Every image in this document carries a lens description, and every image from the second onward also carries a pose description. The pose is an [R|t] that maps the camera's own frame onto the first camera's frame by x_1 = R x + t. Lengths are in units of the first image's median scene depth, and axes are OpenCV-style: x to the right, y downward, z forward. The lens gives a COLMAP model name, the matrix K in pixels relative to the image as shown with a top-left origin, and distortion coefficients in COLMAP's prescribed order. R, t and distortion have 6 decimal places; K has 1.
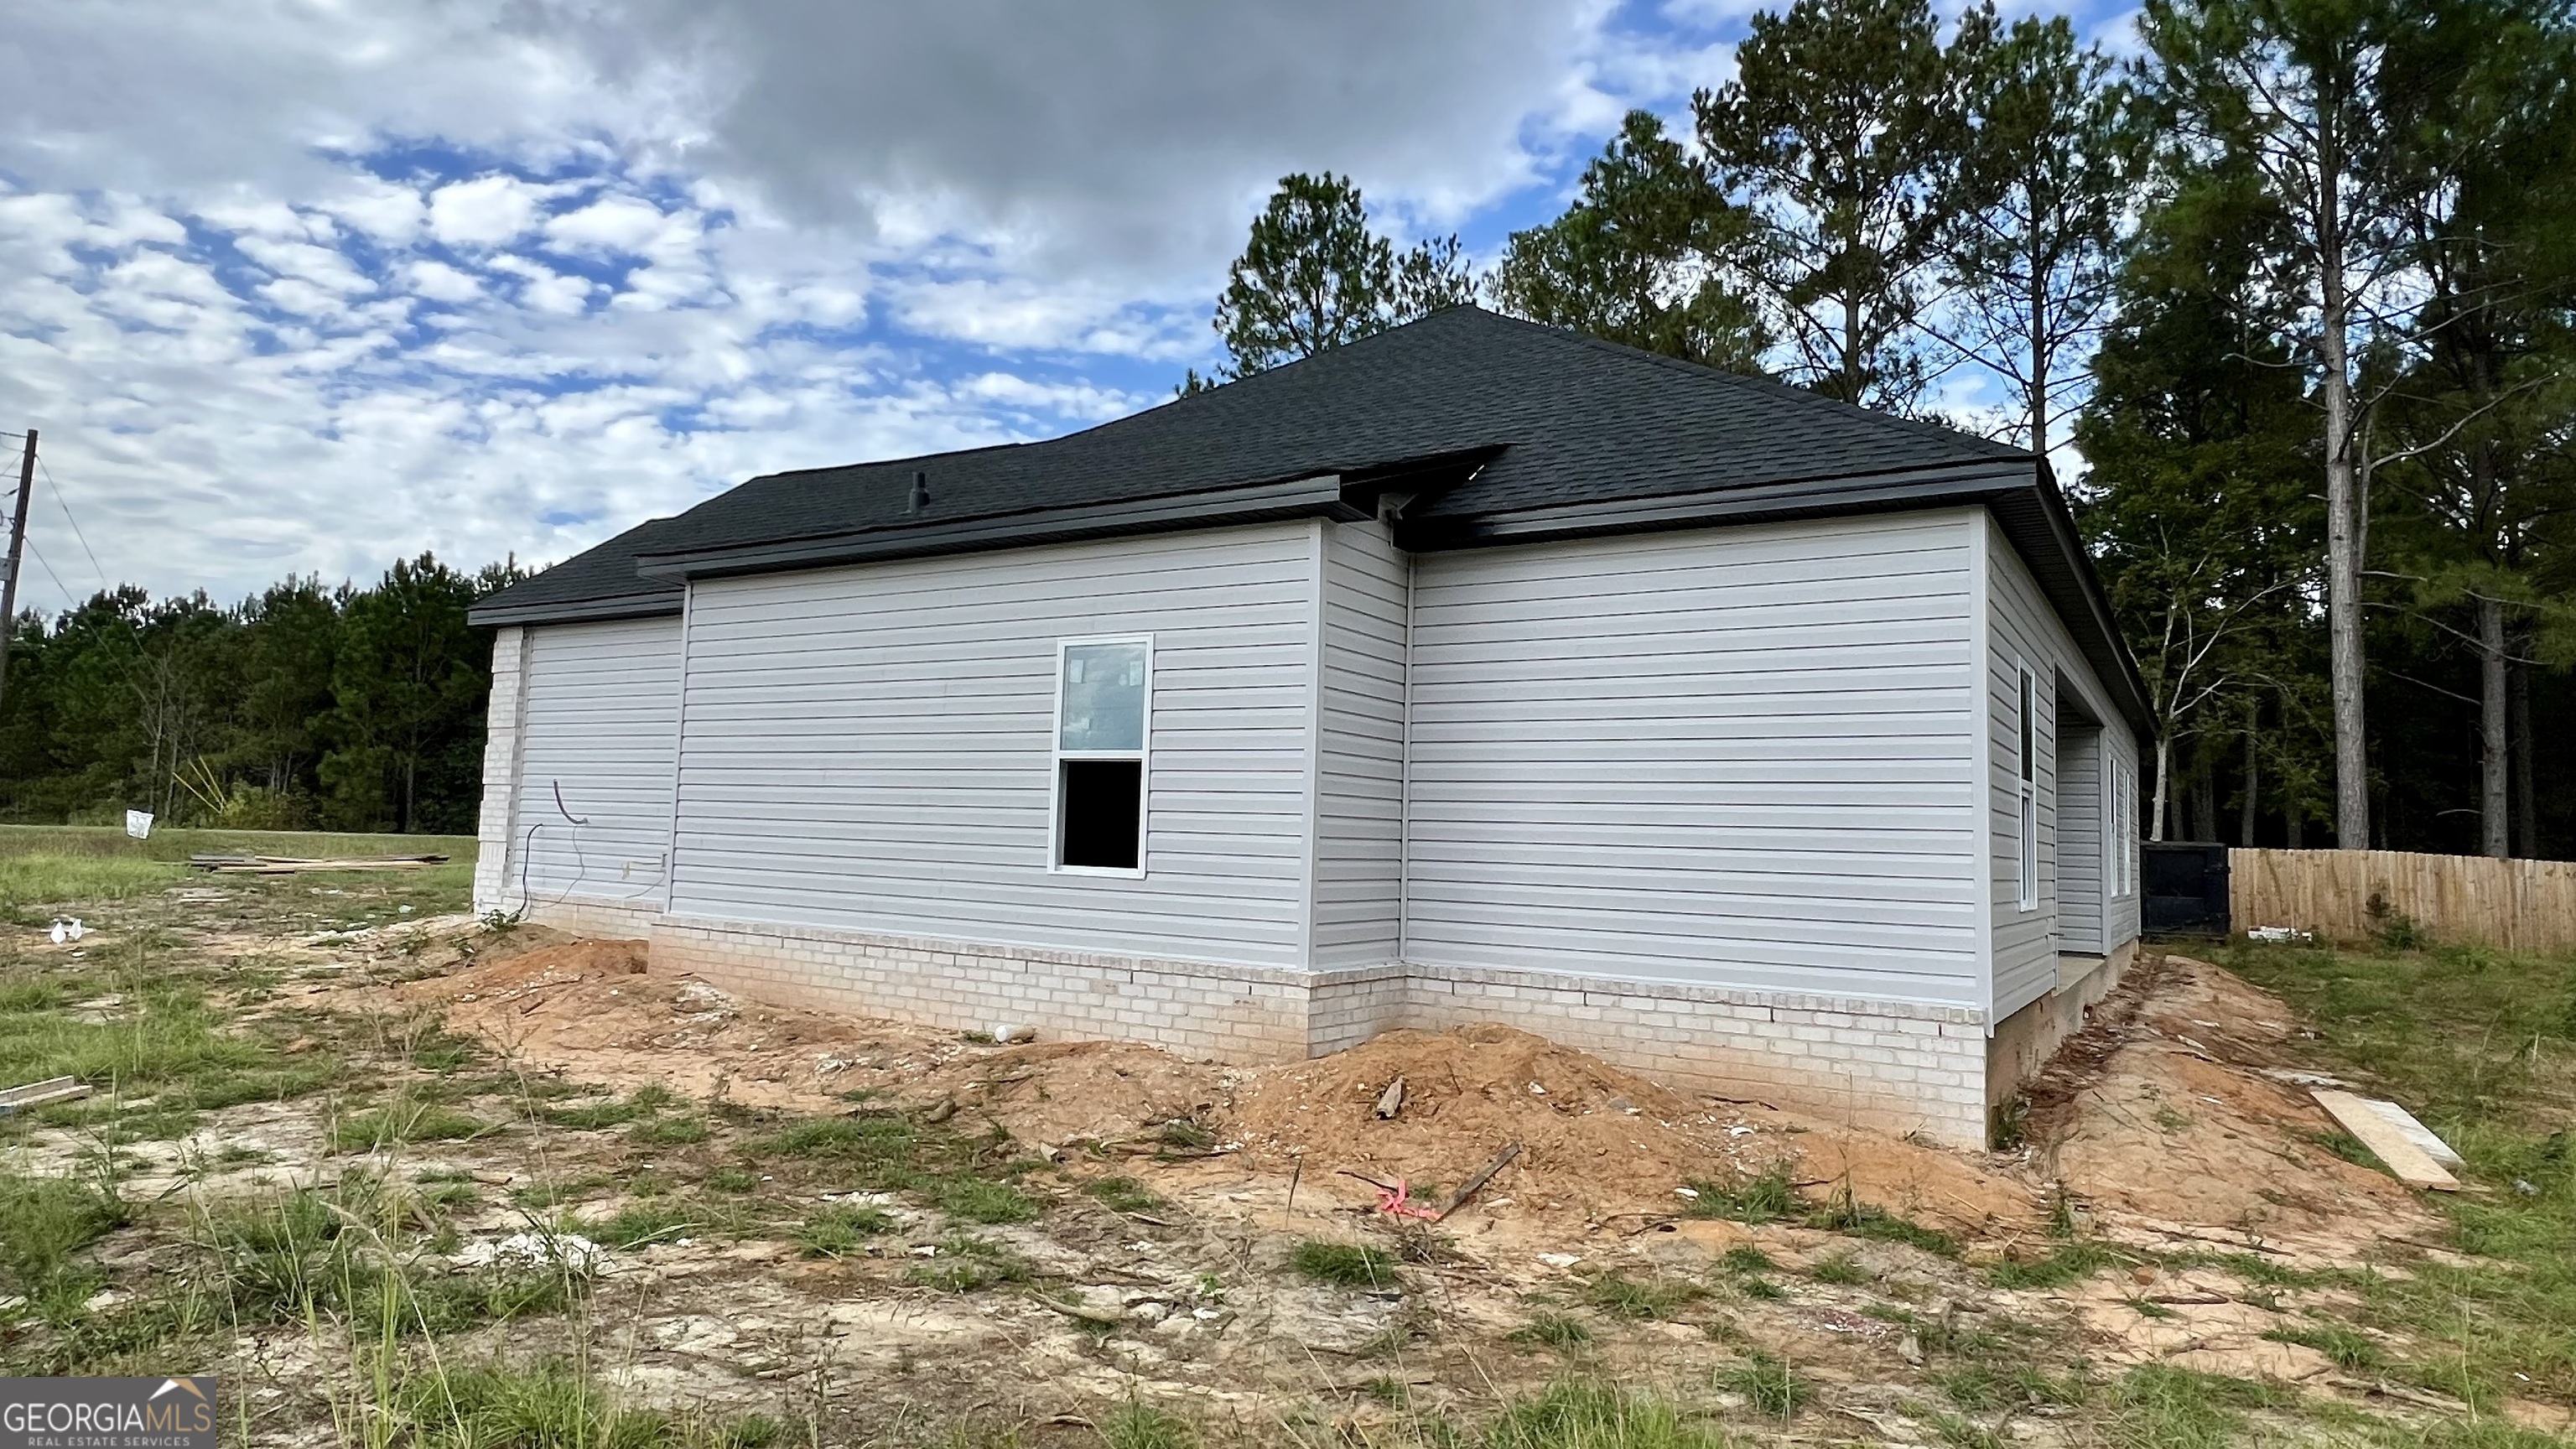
lens RADIAL K [[1497.6, 0, 1268.2], [0, 1497.6, 726.2], [0, 0, 1]] dist [-0.001095, 0.001484]
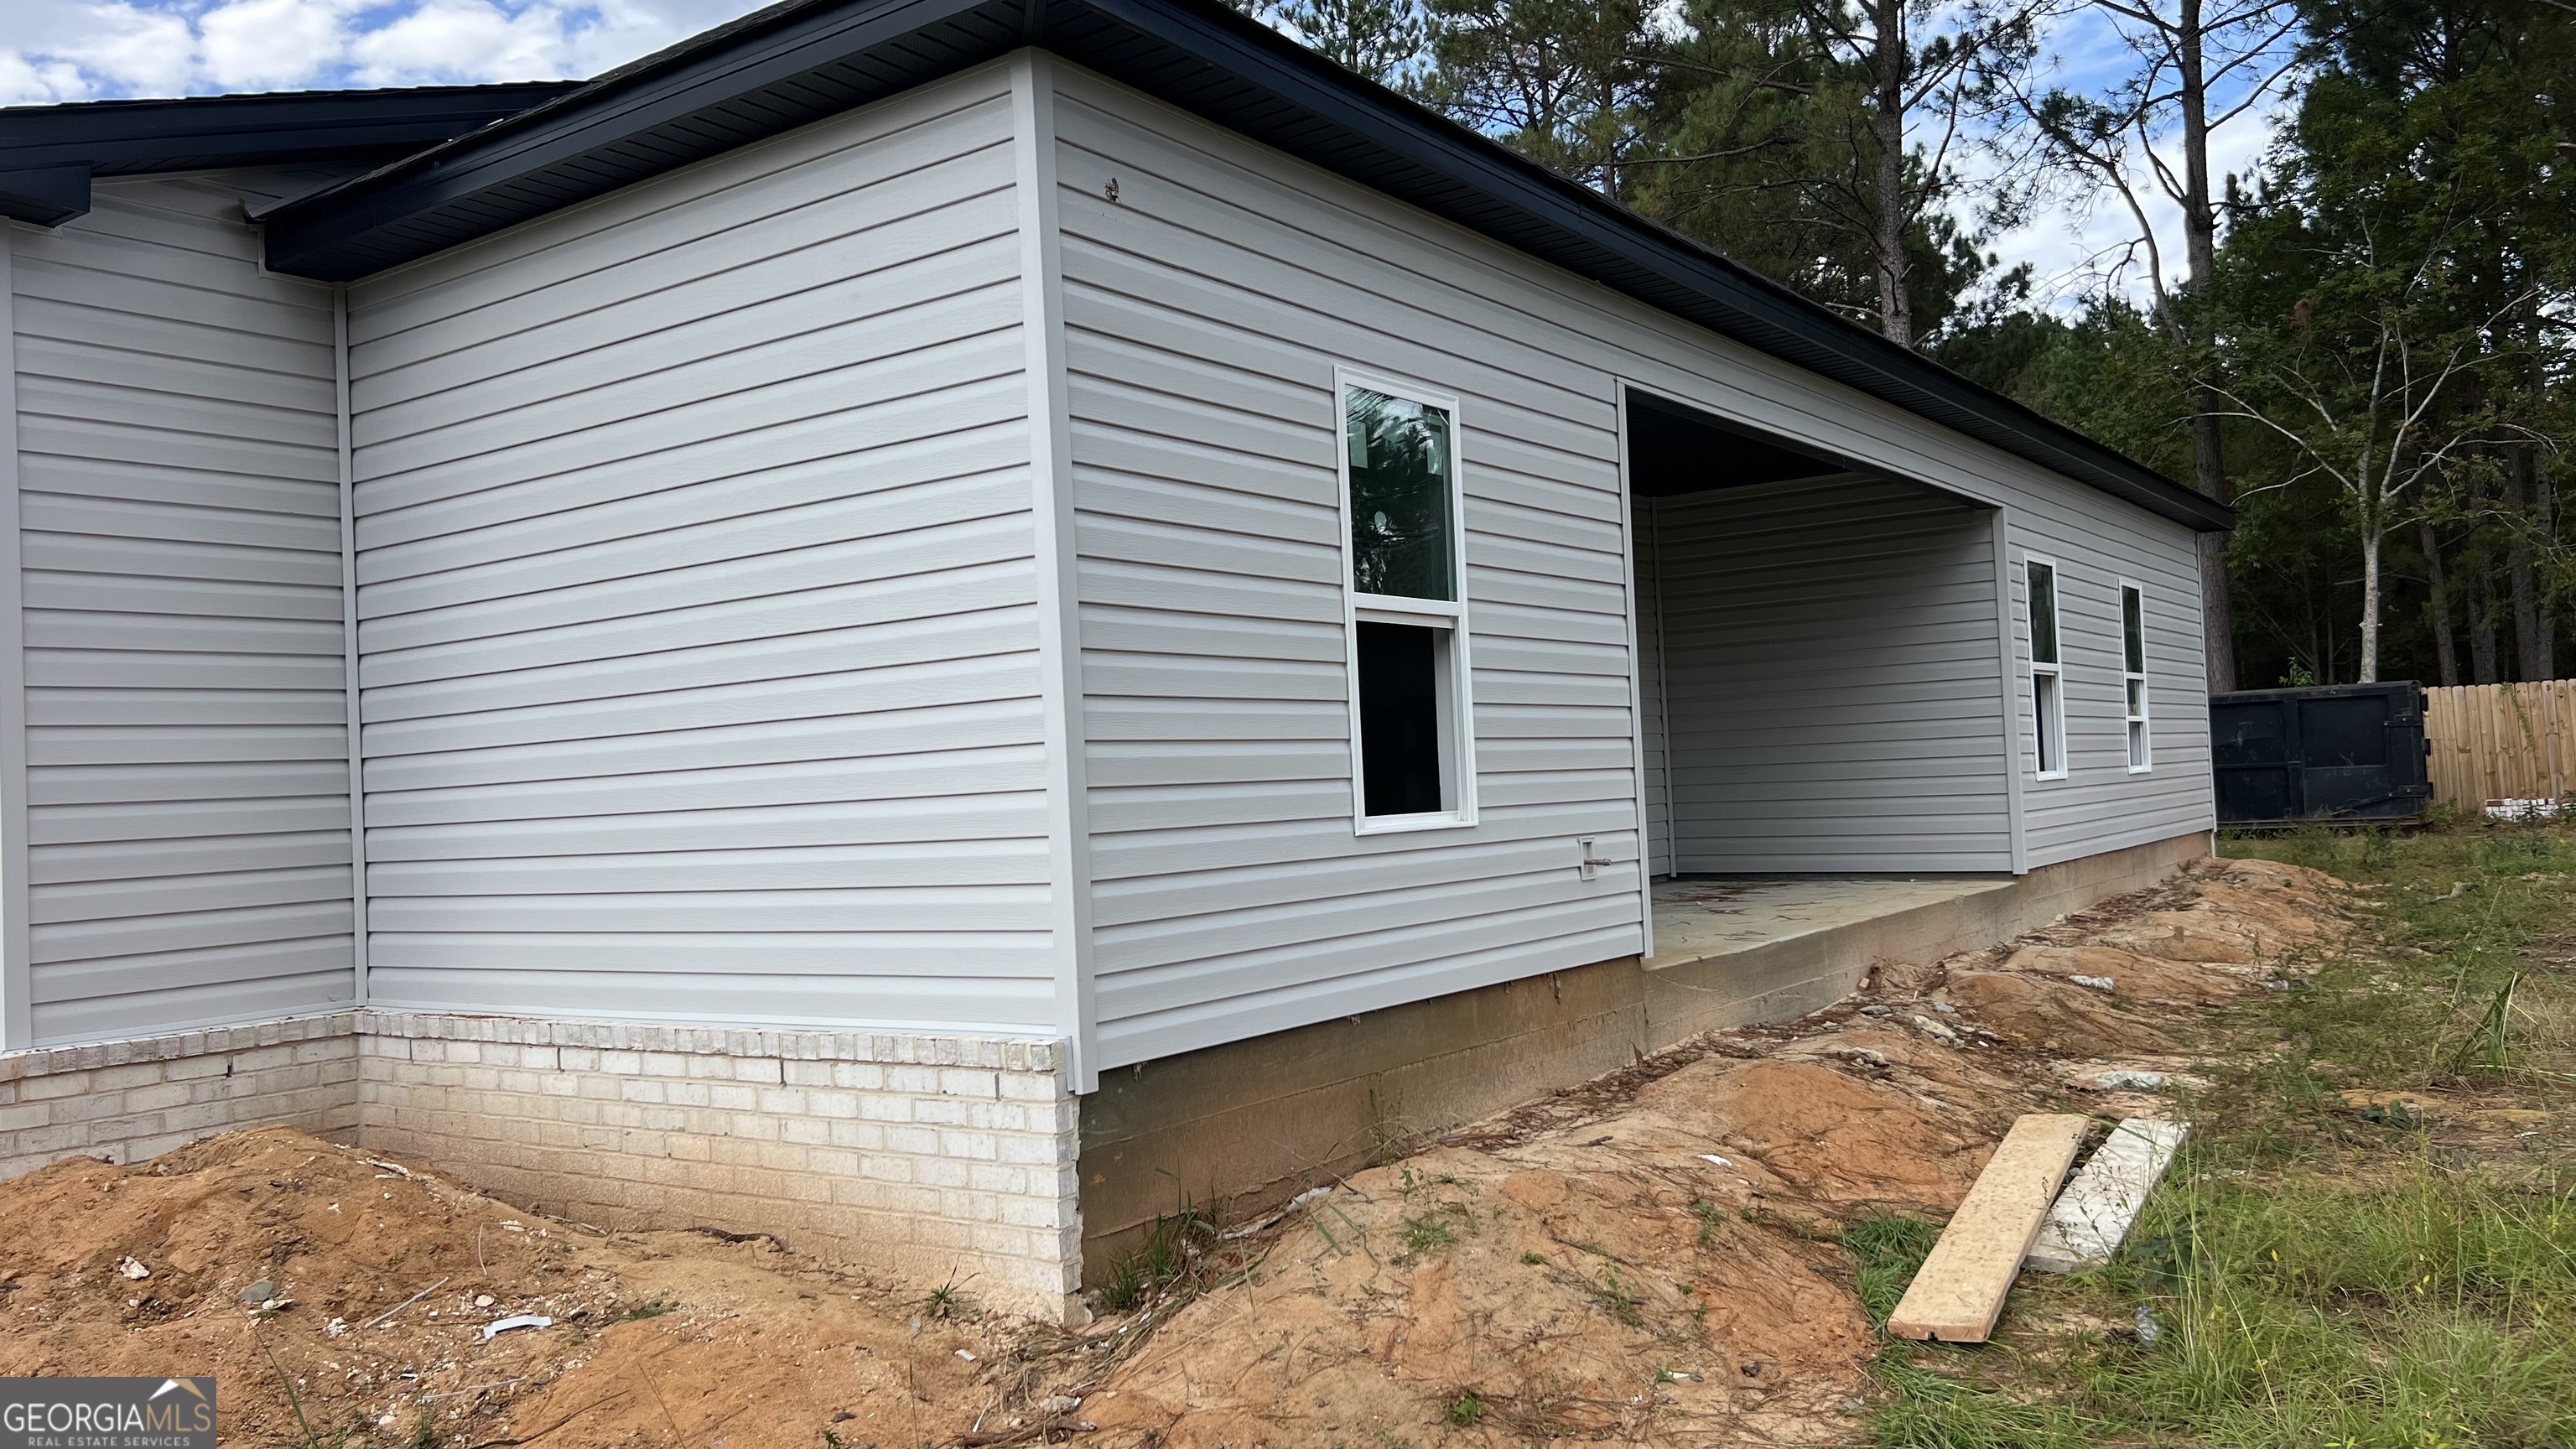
lens RADIAL K [[1990.5, 0, 1299.6], [0, 1990.5, 728.0], [0, 0, 1]] dist [-0.000757, -0.007002]
pose [[0.995700, -0.082092, -0.042934, 0.500909], [0.084022, 0.995436, 0.045243, 0.049213], [0.039024, -0.048656, 0.998053, 0.276920]]
